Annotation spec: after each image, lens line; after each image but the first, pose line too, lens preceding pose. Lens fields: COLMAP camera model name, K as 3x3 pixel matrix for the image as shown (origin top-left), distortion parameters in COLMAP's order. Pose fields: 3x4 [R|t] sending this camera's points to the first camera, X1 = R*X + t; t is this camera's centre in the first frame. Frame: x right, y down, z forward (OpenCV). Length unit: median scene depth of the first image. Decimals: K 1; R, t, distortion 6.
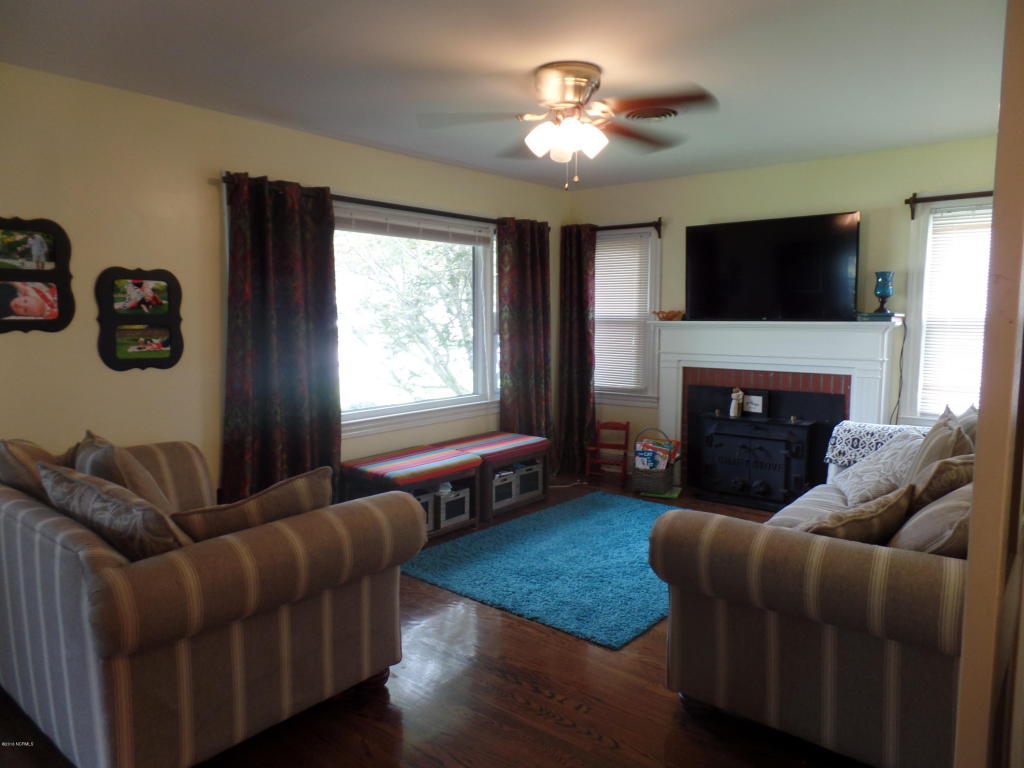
lens RADIAL K [[700.3, 0, 514.4], [0, 700.3, 385.6], [0, 0, 1]] dist [-0.003749, 0.002528]
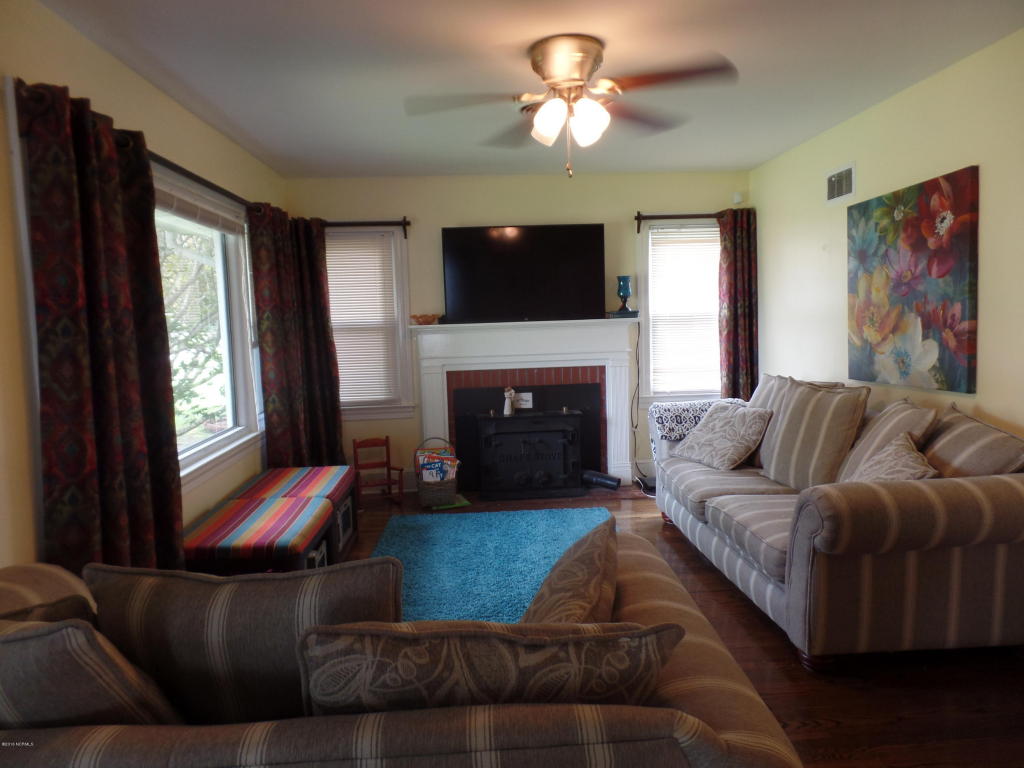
lens RADIAL K [[700.3, 0, 514.4], [0, 700.3, 385.6], [0, 0, 1]] dist [-0.003749, 0.002528]
pose [[0.731765, -0.089473, 0.675659, -0.372274], [0.099264, 0.994766, 0.024223, -0.022577], [-0.674290, 0.049343, 0.736816, 0.230006]]
